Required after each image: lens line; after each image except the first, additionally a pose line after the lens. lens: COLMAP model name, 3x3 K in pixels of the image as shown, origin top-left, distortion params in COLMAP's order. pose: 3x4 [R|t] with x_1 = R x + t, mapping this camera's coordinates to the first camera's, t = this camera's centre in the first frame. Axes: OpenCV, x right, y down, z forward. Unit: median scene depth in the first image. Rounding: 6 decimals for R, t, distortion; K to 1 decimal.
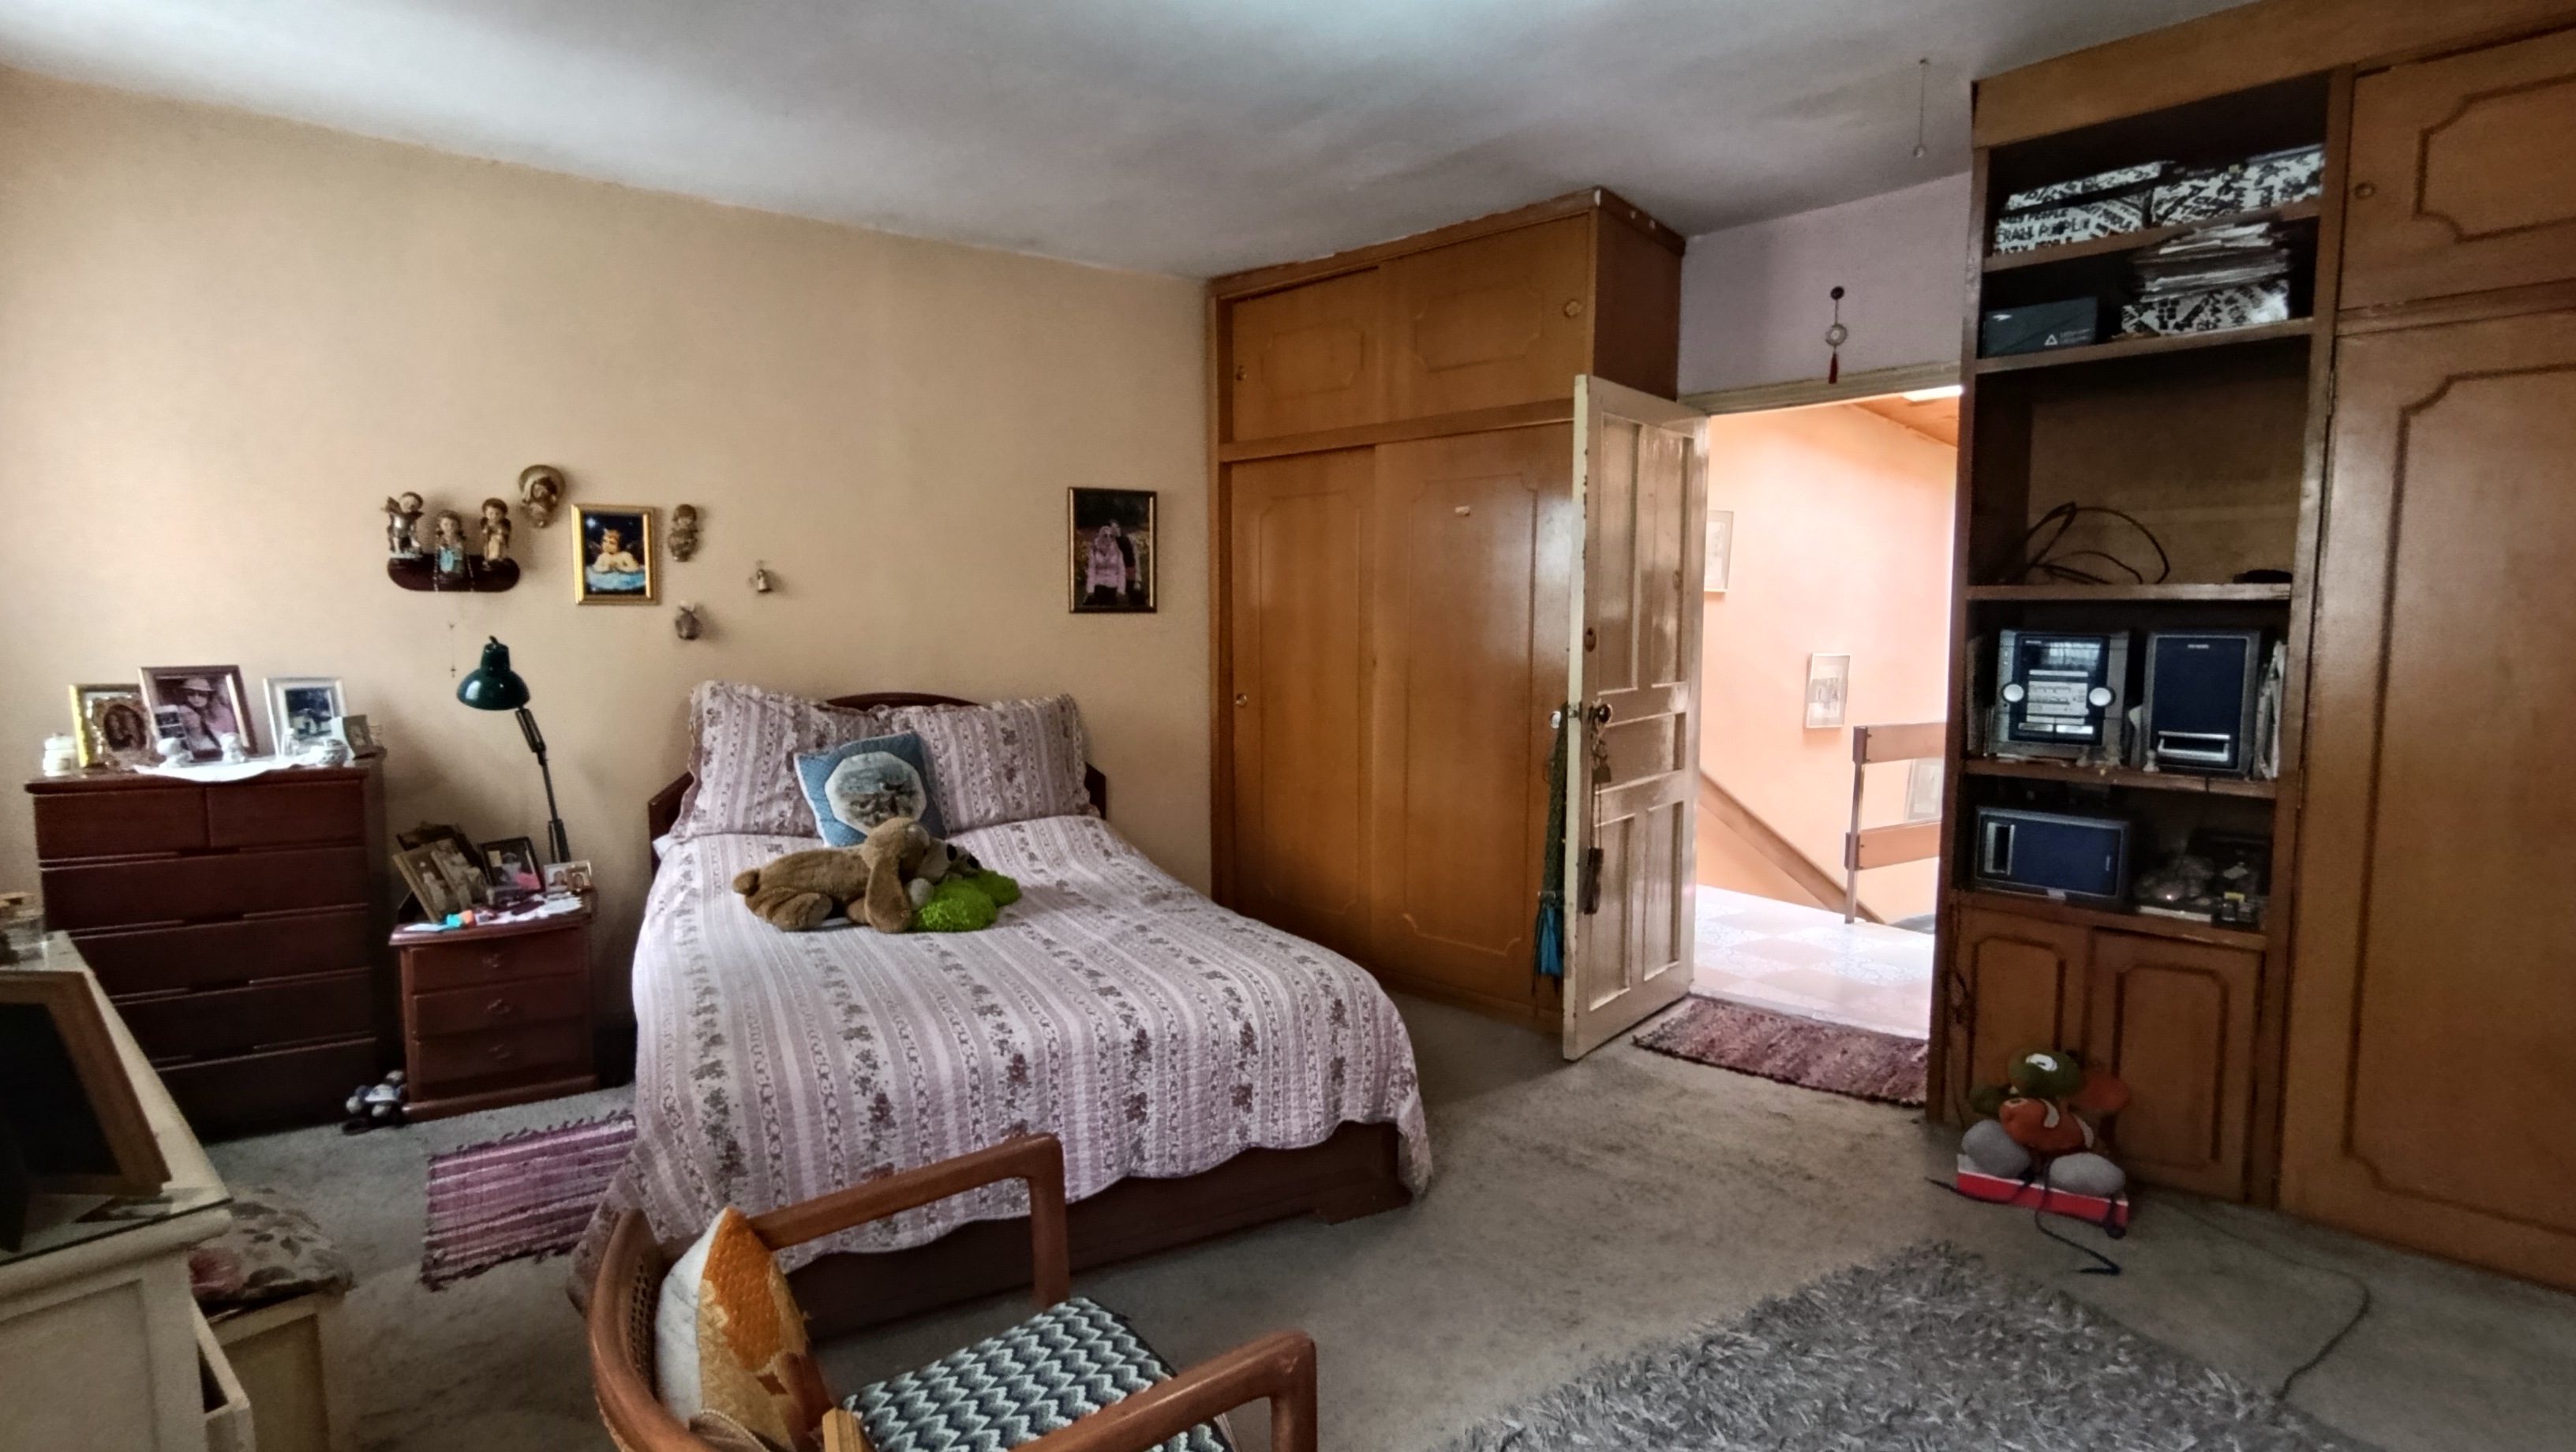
lens RADIAL K [[1196.6, 0, 1291.9], [0, 1196.6, 718.9], [0, 0, 1]] dist [-0.004603, 0.008128]
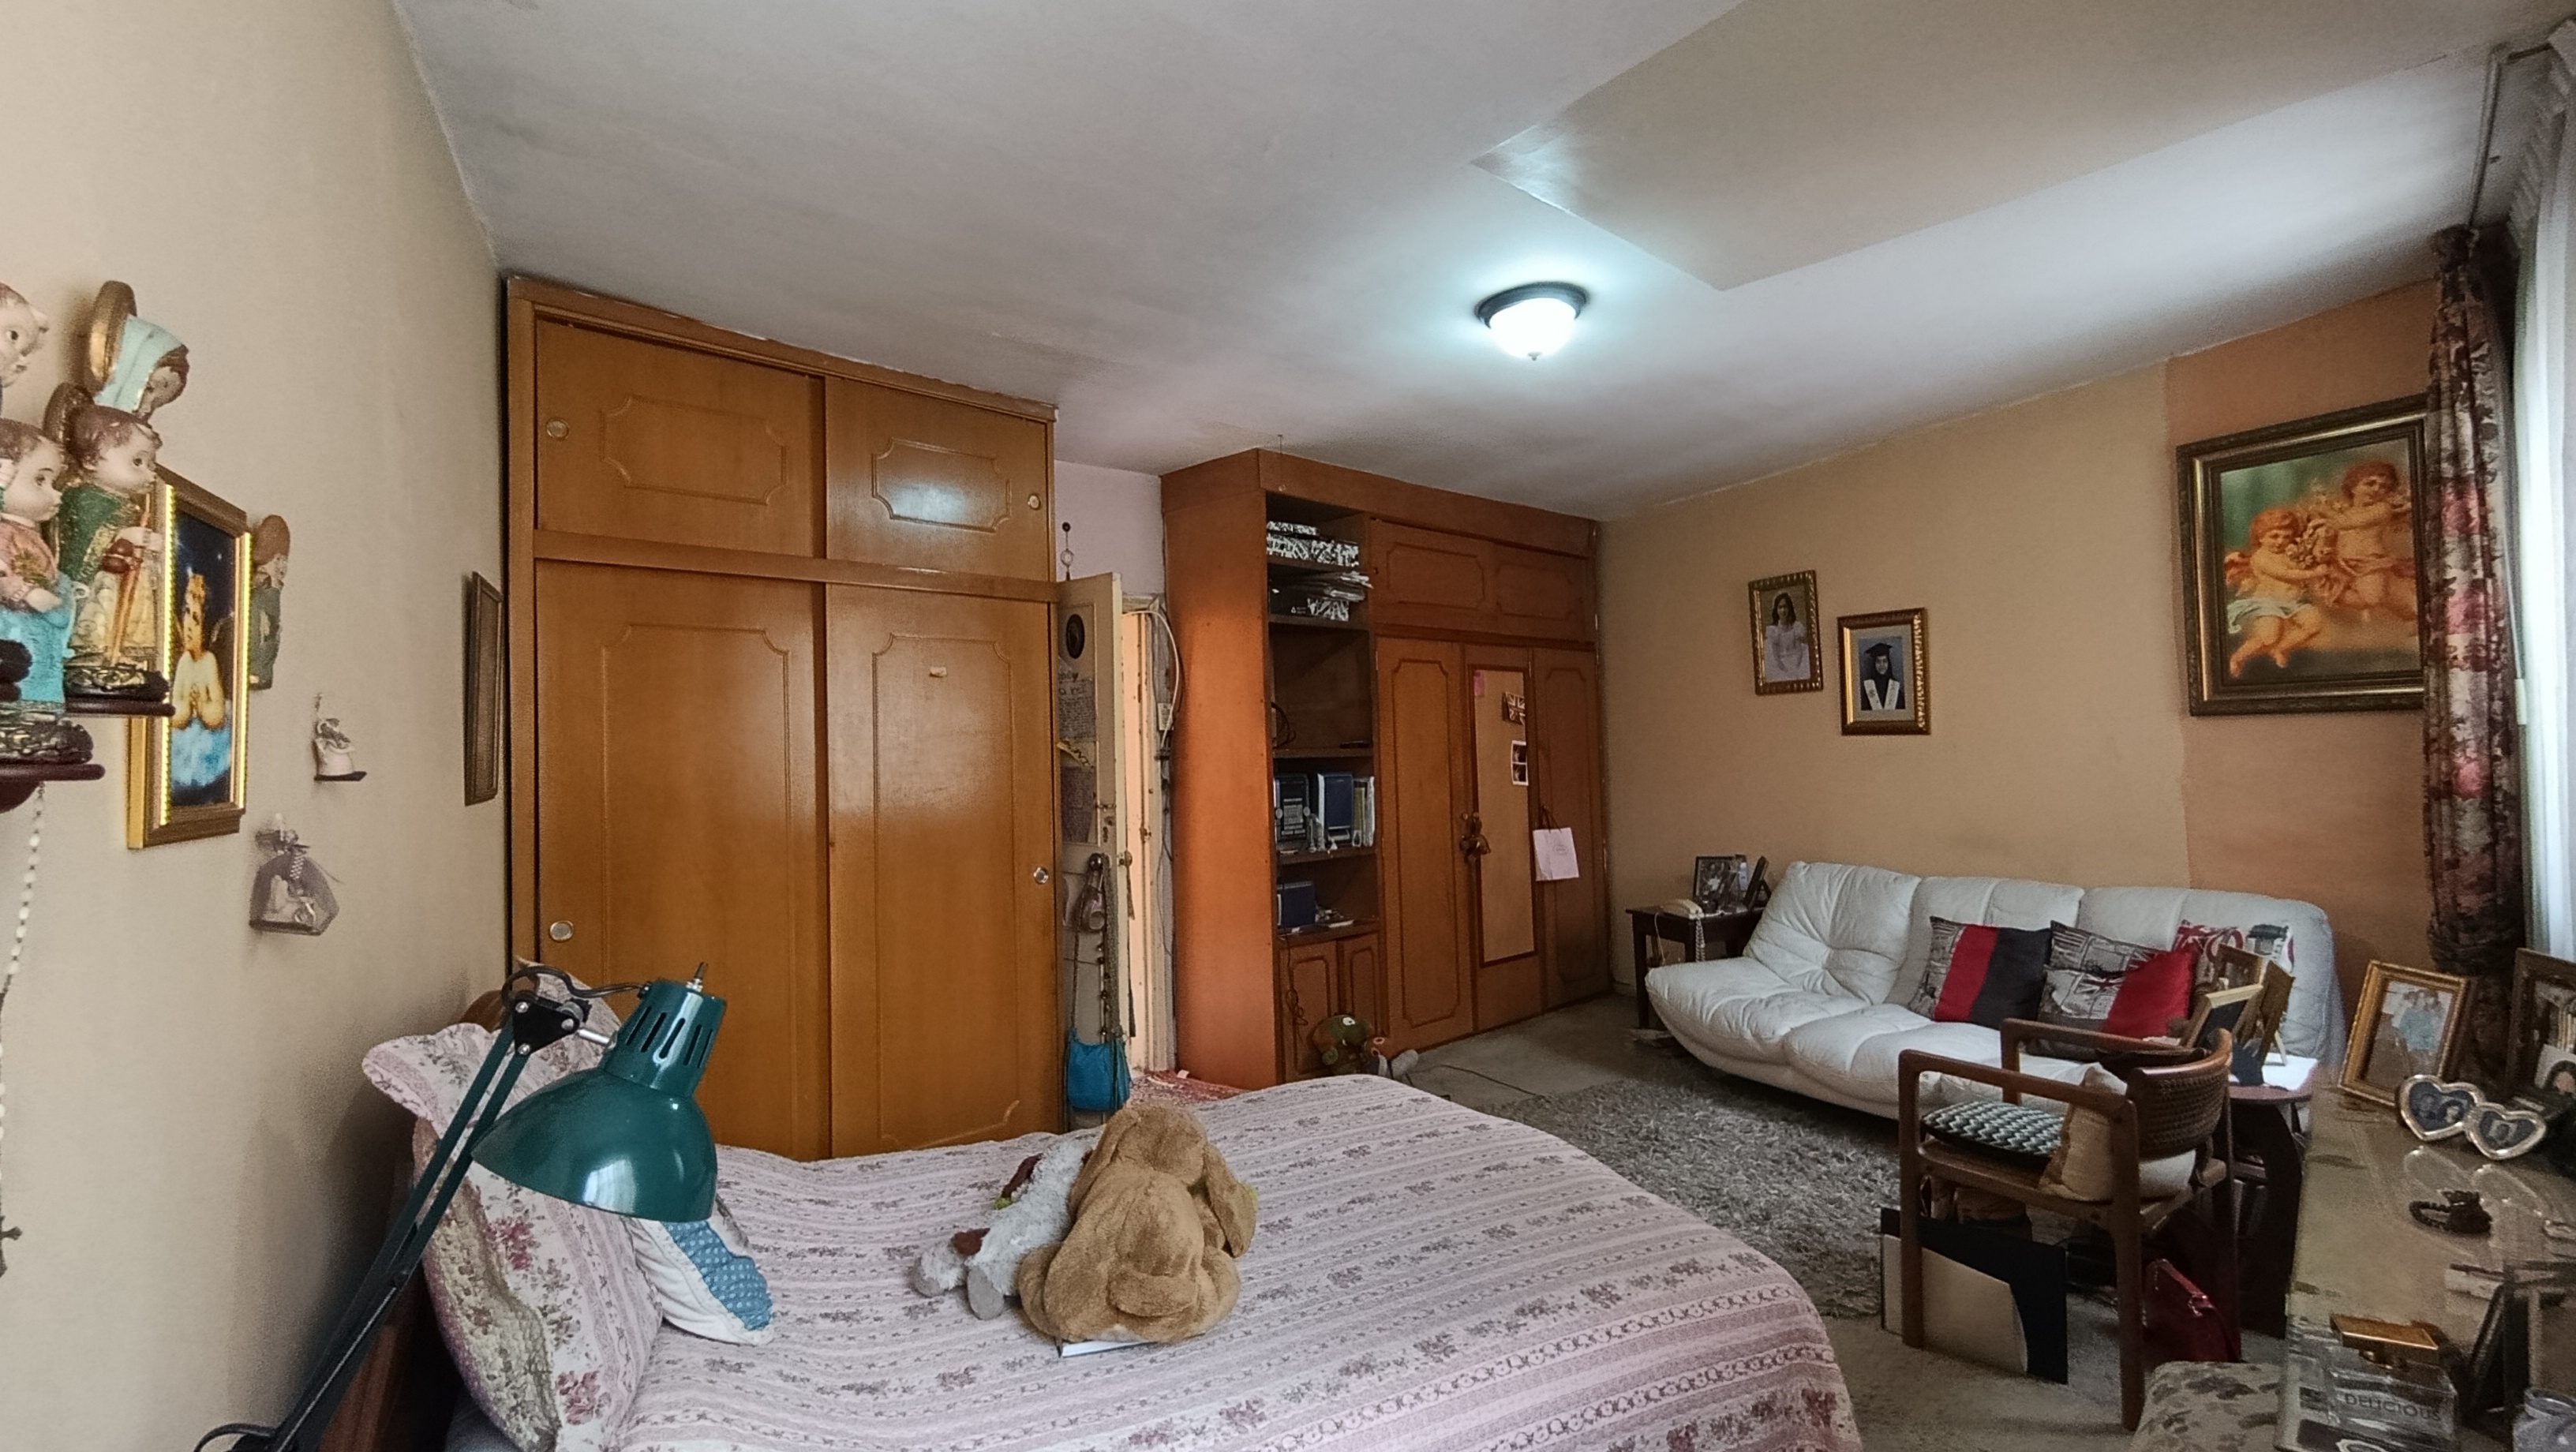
lens RADIAL K [[1196.6, 0, 1291.9], [0, 1196.6, 718.9], [0, 0, 1]] dist [-0.004603, 0.008128]
pose [[0.018477, 0.021554, 0.999597, -1.105098], [0.105340, 0.994161, -0.023384, -0.117282], [-0.994265, 0.105730, 0.016099, 0.985216]]
